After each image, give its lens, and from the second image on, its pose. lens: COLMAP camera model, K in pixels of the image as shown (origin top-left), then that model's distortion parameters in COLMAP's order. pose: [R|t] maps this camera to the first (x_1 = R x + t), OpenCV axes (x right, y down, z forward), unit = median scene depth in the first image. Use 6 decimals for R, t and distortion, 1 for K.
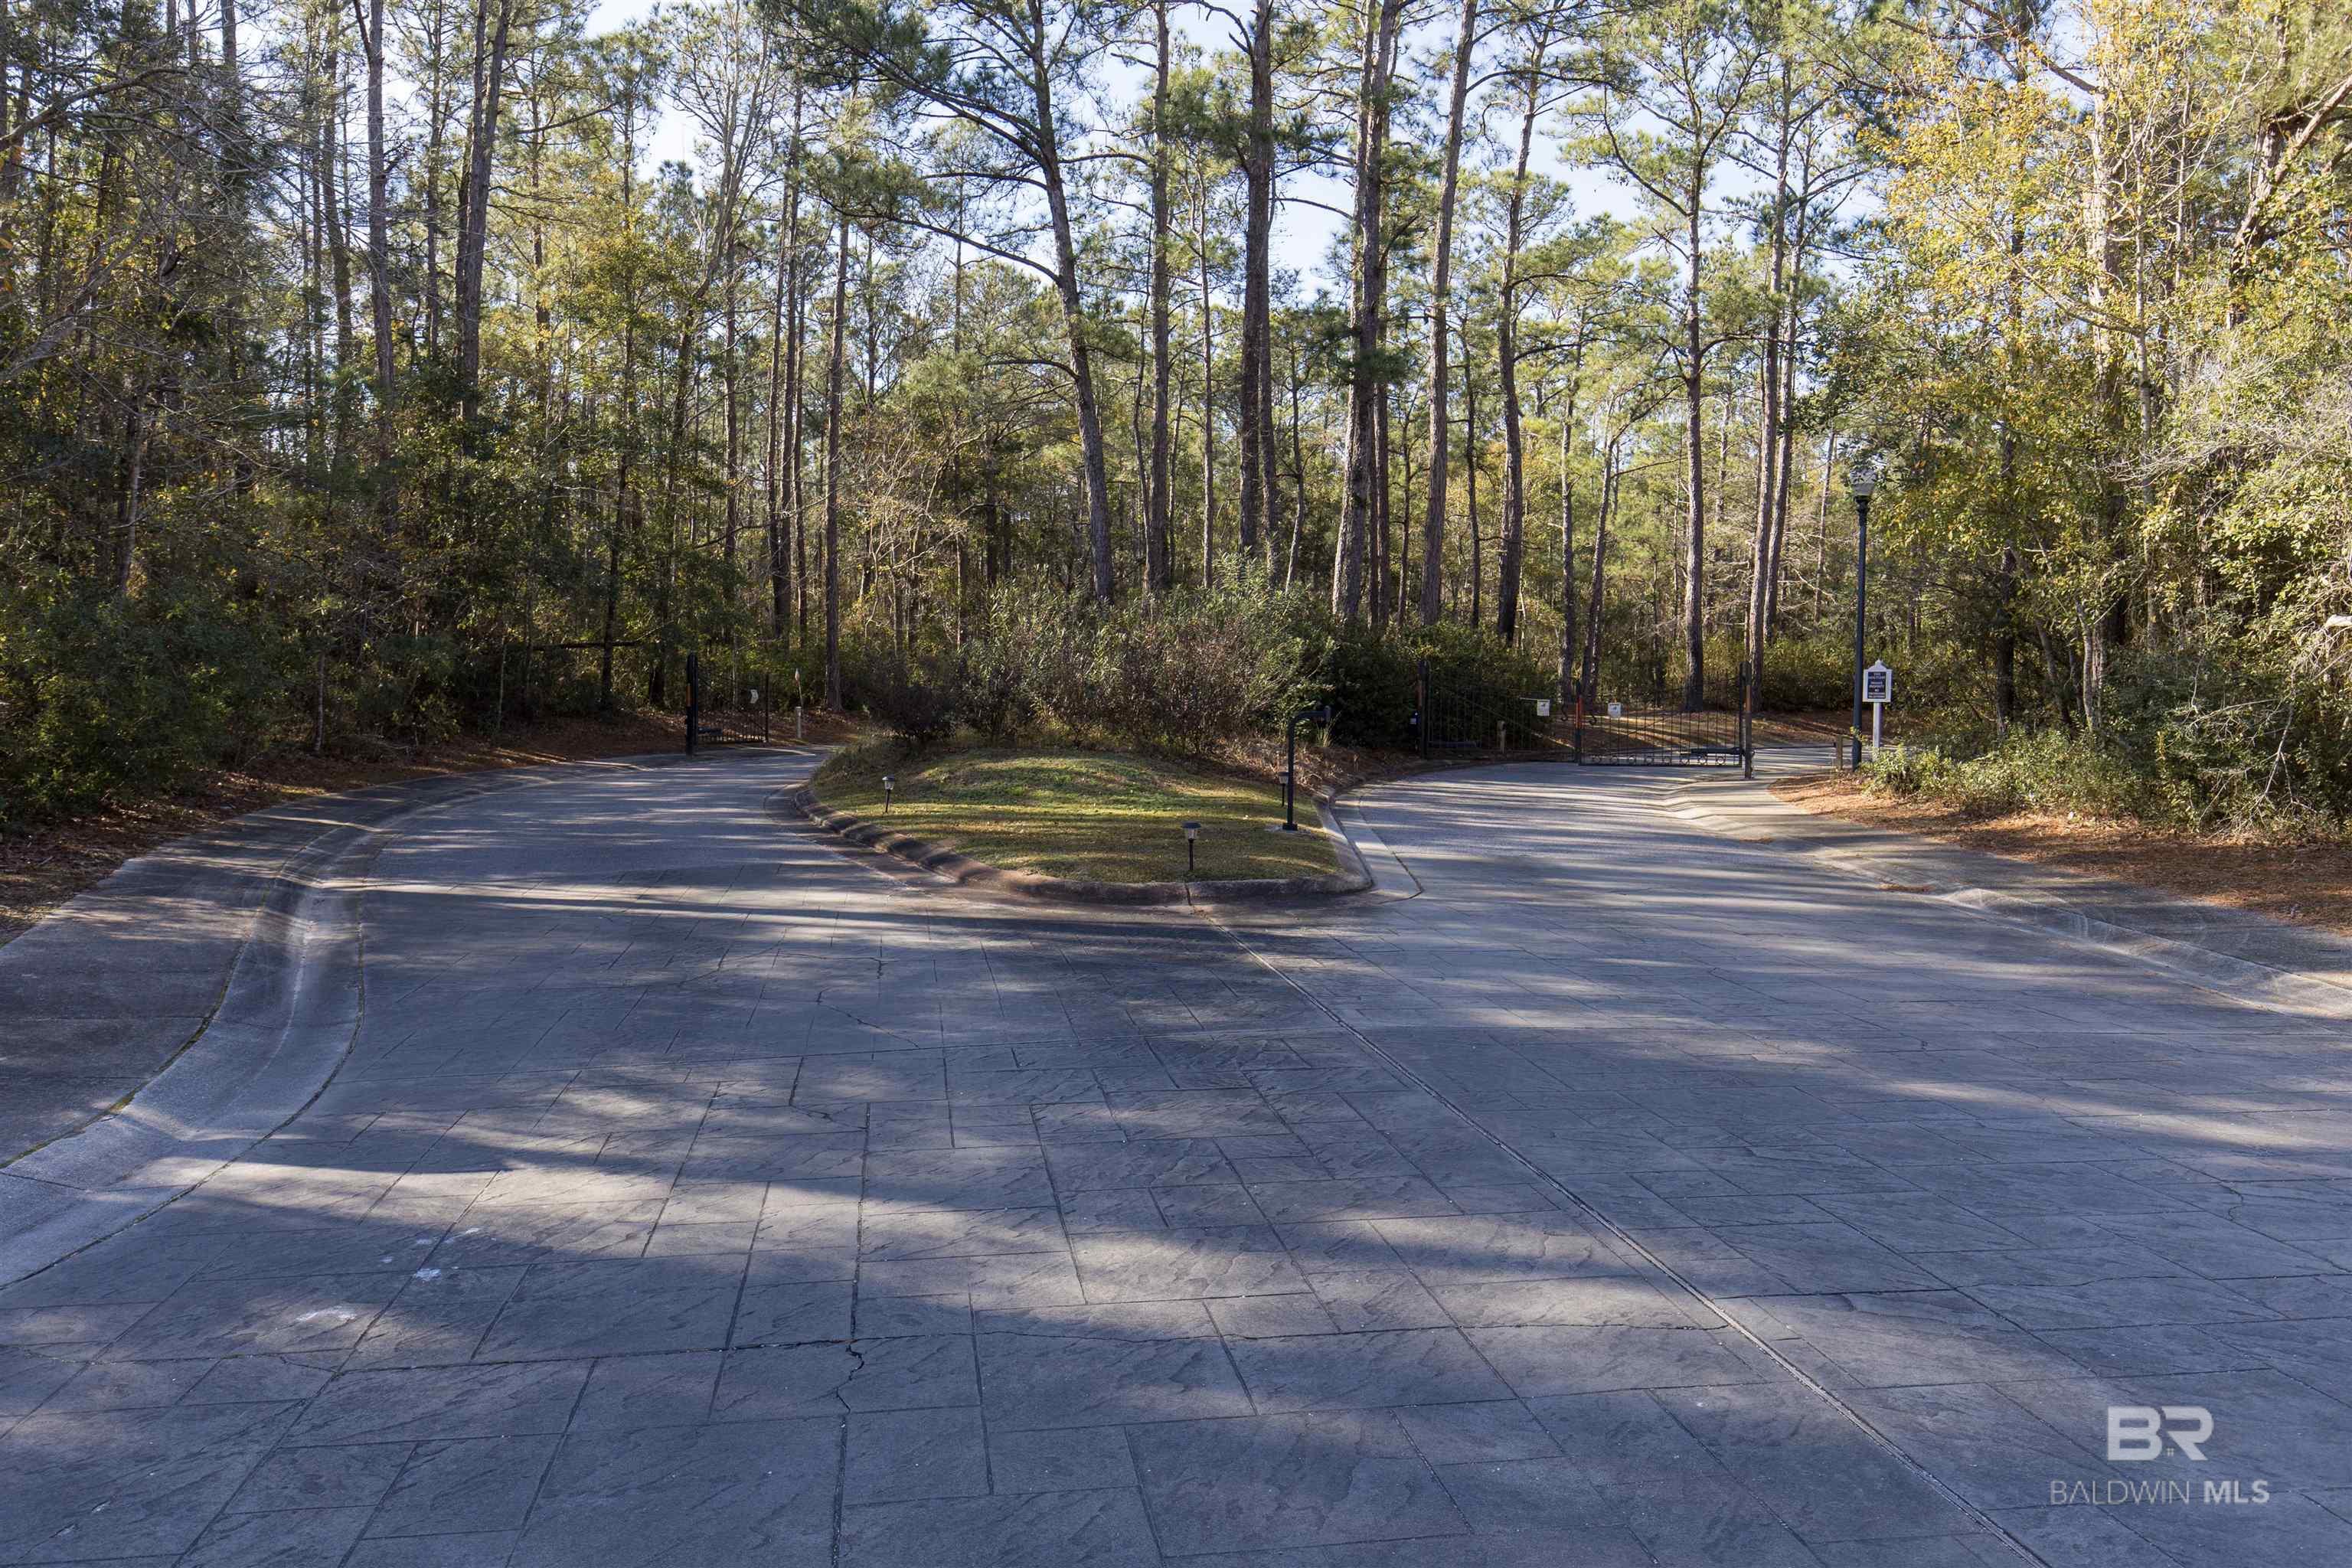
lens RADIAL K [[1835.6, 0, 1176.0], [0, 1835.6, 784.0], [0, 0, 1]] dist [0.000455, 0.000182]
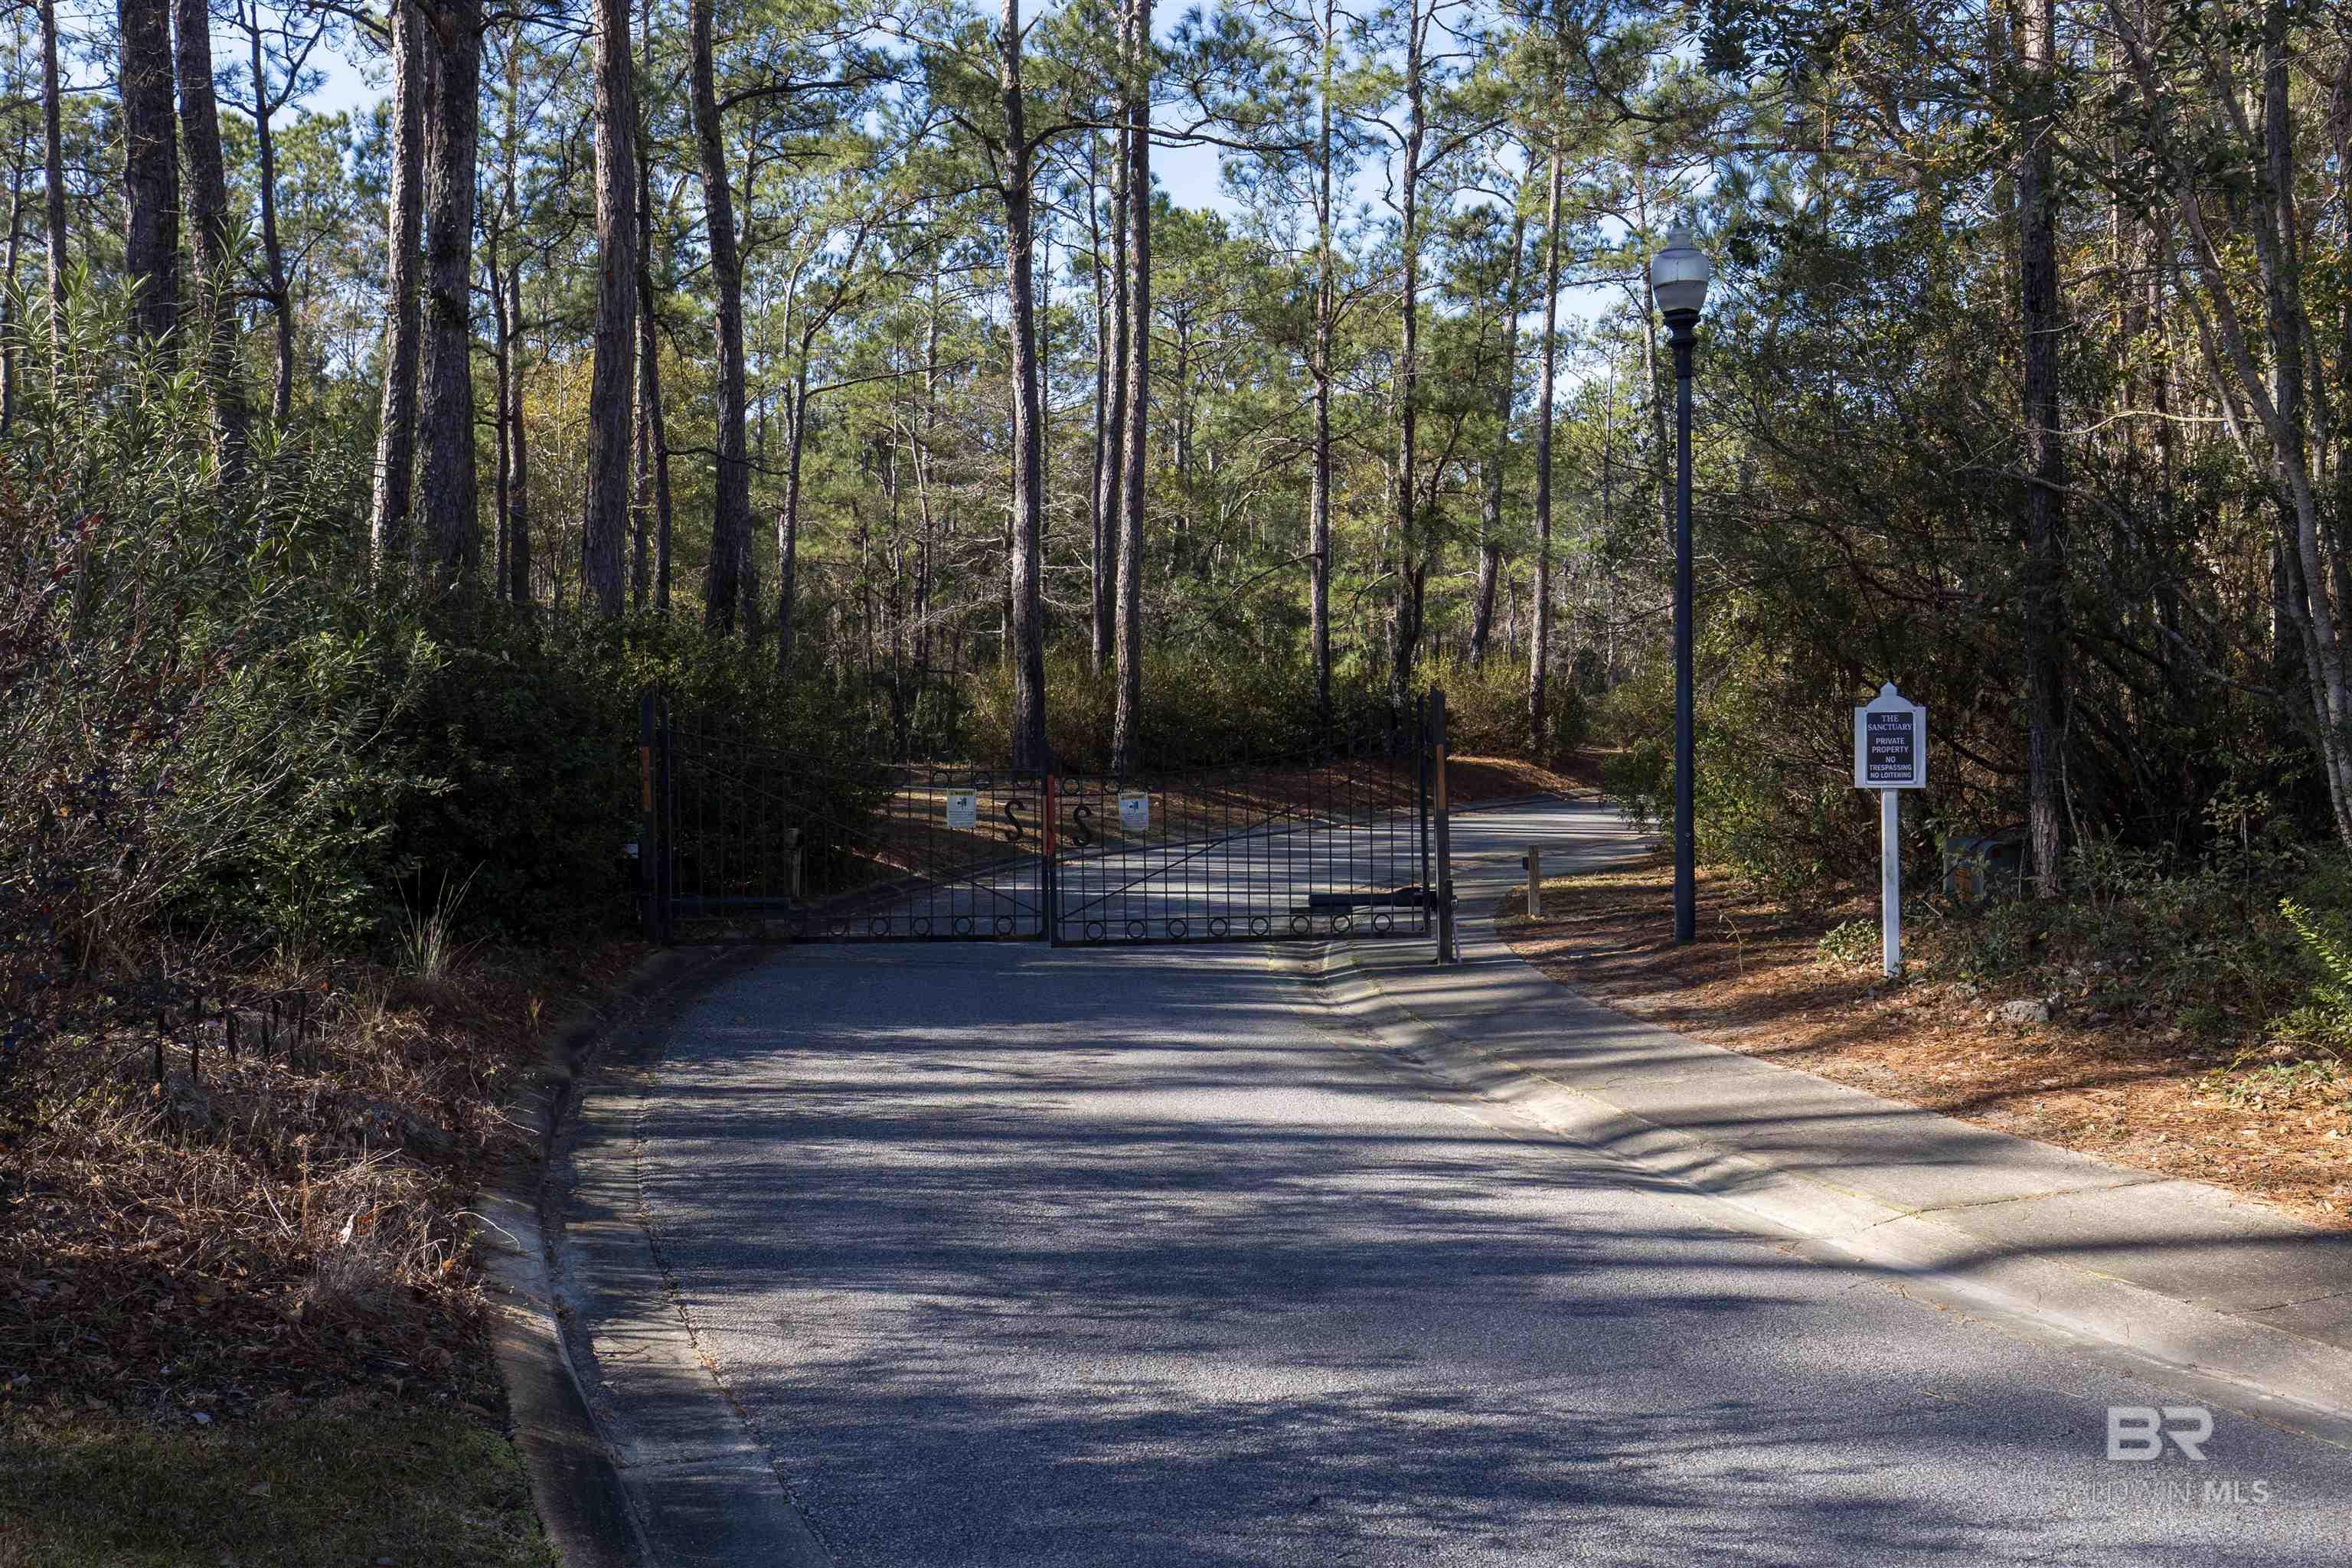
lens RADIAL K [[2204.5, 0, 1176.0], [0, 2204.5, 784.0], [0, 0, 1]] dist [-0.006240, -0.008459]
pose [[0.895159, -0.029798, 0.444751, 0.019186], [0.040156, 0.999097, -0.013885, -0.028900], [-0.443935, 0.030289, 0.895547, 0.408965]]
